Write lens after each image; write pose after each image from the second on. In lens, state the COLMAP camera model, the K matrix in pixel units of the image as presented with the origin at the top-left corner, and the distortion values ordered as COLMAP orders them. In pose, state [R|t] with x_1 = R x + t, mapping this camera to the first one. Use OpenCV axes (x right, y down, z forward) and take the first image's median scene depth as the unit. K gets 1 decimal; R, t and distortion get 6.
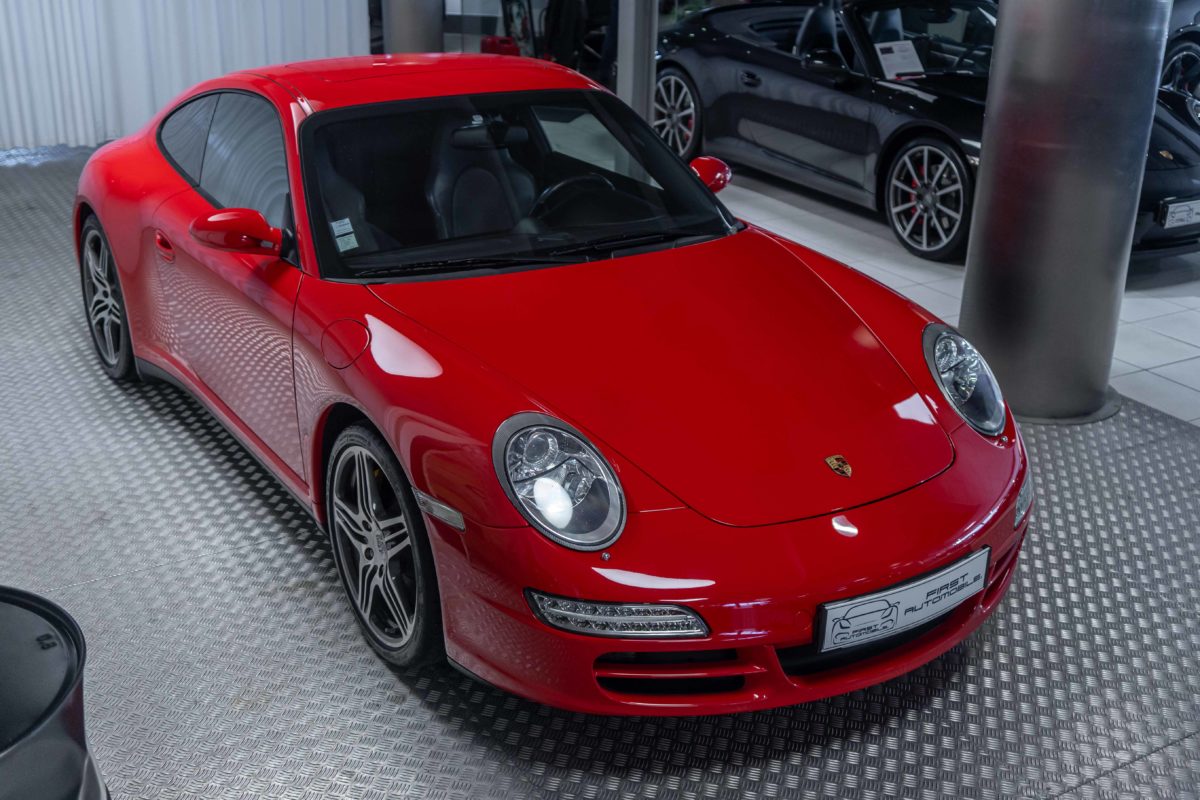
lens RADIAL K [[1395.3, 0, 608.4], [0, 1395.3, 403.3], [0, 0, 1]] dist [0.021787, 0.000000]
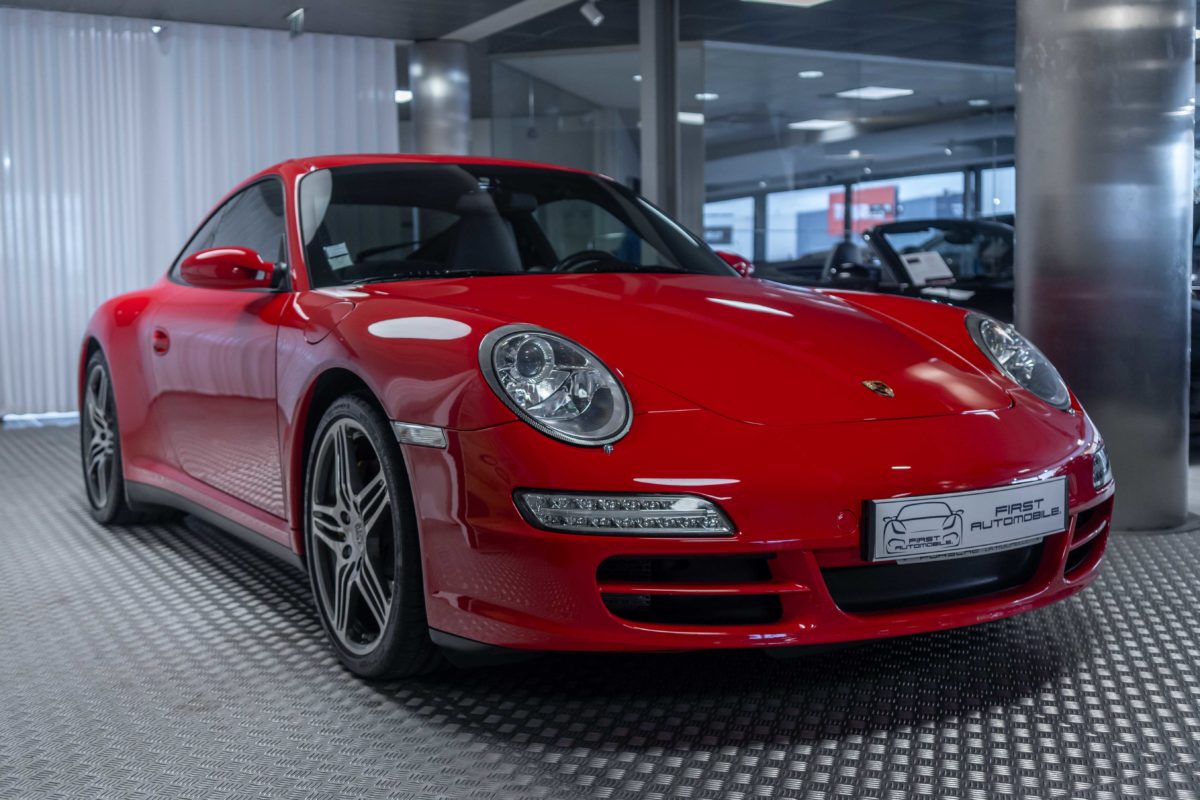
lens RADIAL K [[1395.3, 0, 593.5], [0, 1395.3, 396.0], [0, 0, 1]] dist [0.021787, 0.000000]
pose [[0.998503, -0.034289, -0.042621, 0.024301], [0.019139, 0.948894, -0.315014, 0.316799], [0.051245, 0.313726, 0.948130, 0.165389]]
